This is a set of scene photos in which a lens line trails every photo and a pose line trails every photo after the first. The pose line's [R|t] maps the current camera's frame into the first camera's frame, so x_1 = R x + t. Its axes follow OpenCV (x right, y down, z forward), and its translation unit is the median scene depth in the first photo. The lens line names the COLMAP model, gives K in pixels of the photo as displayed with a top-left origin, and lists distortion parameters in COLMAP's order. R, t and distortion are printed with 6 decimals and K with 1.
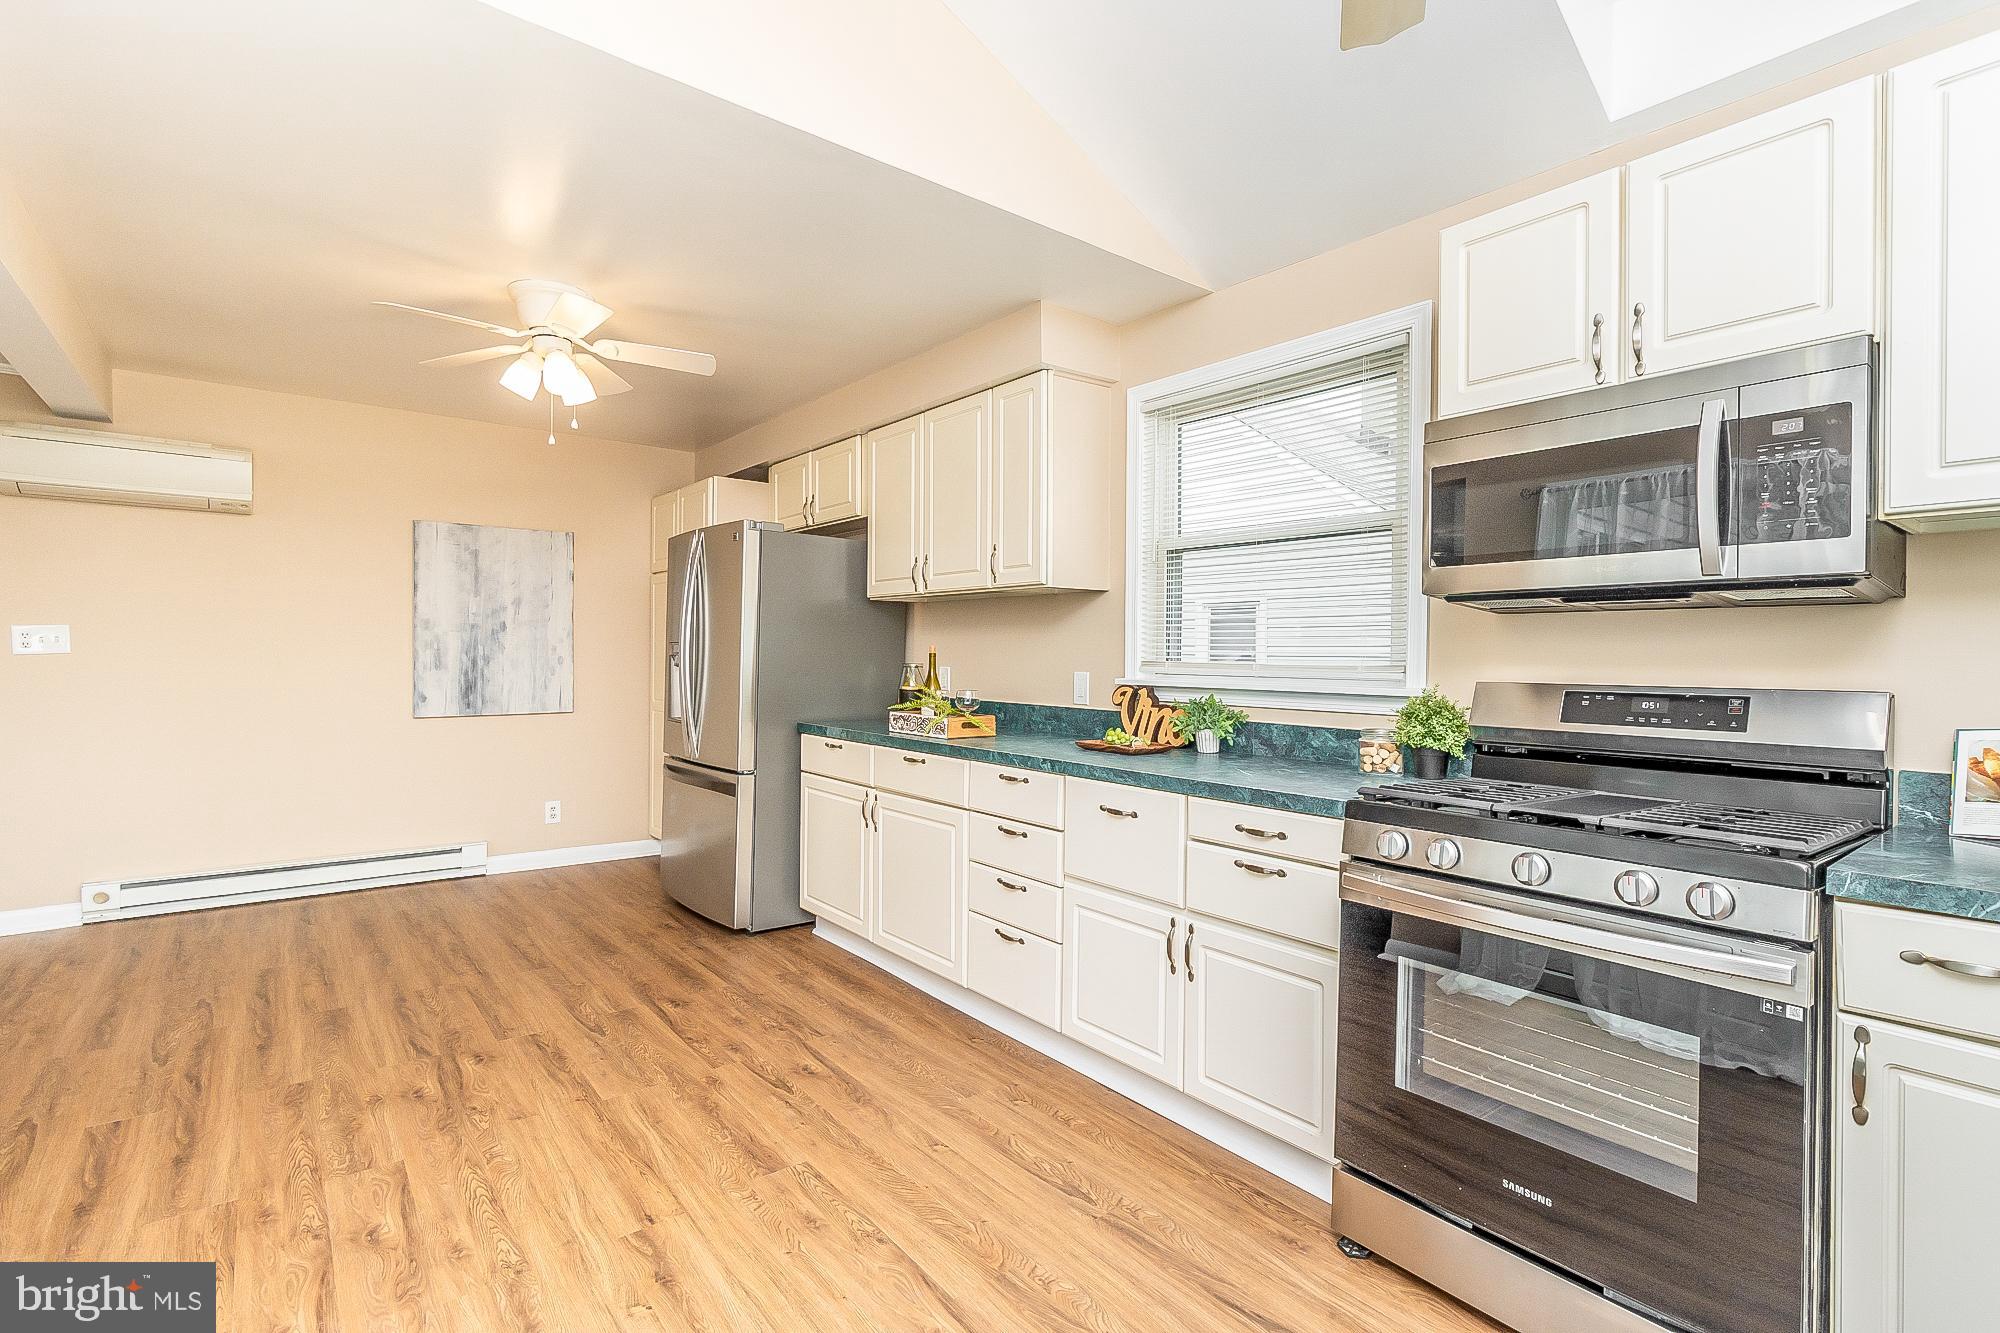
lens RADIAL K [[920.8, 0, 1011.5], [0, 920.8, 658.0], [0, 0, 1]] dist [0.002357, -0.000587]
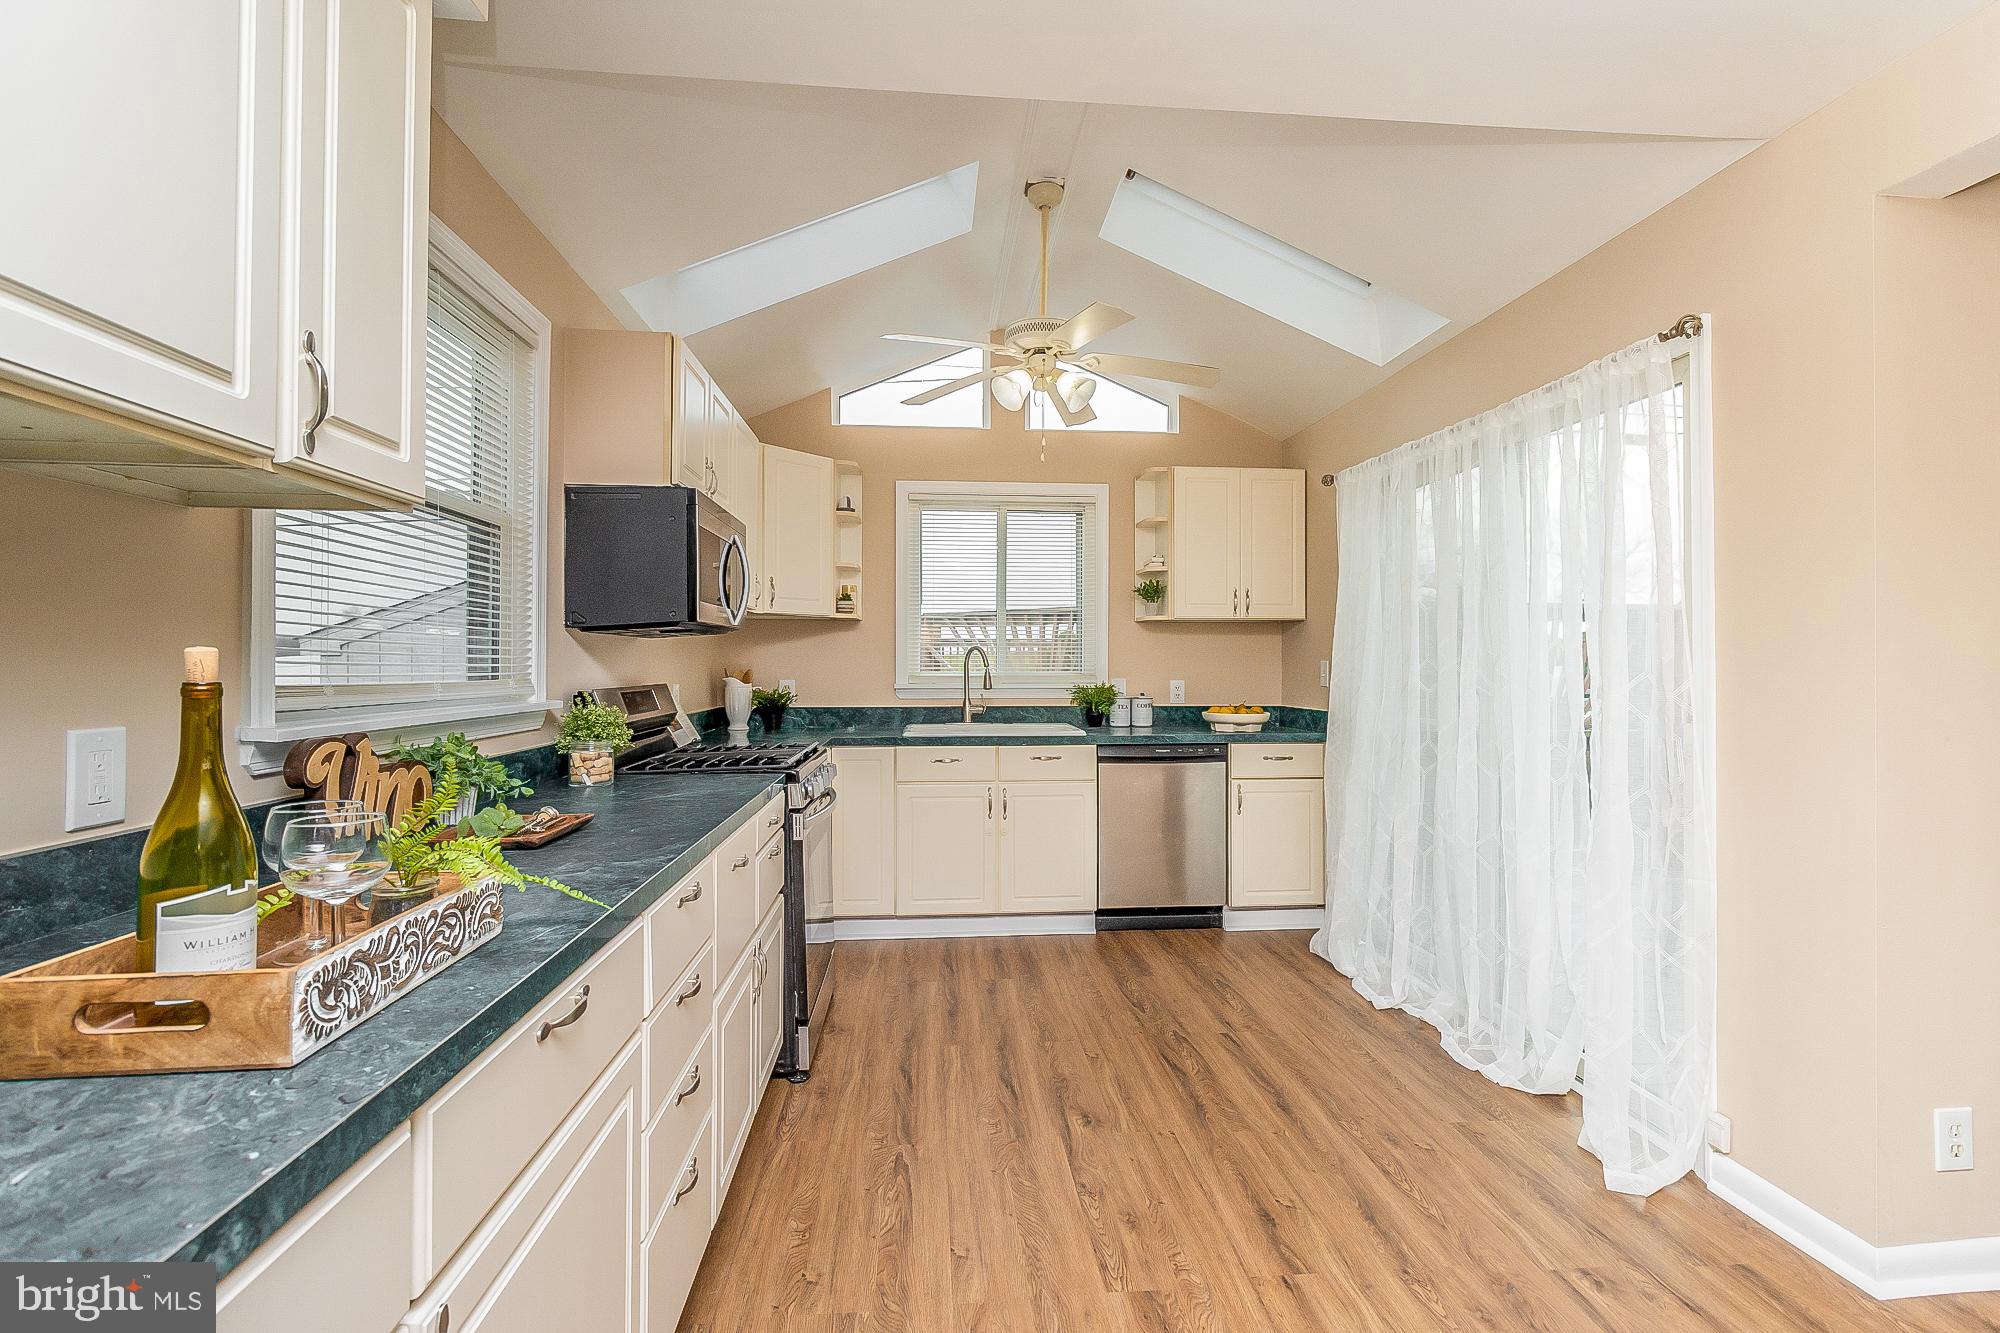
lens RADIAL K [[920.8, 0, 1005.1], [0, 920.8, 656.8], [0, 0, 1]] dist [0.002357, -0.000587]
pose [[-0.826612, -0.006968, 0.562728, -0.419756], [-0.008755, 0.999962, -0.000478, -0.014451], [-0.562703, -0.005322, -0.826642, 1.199332]]
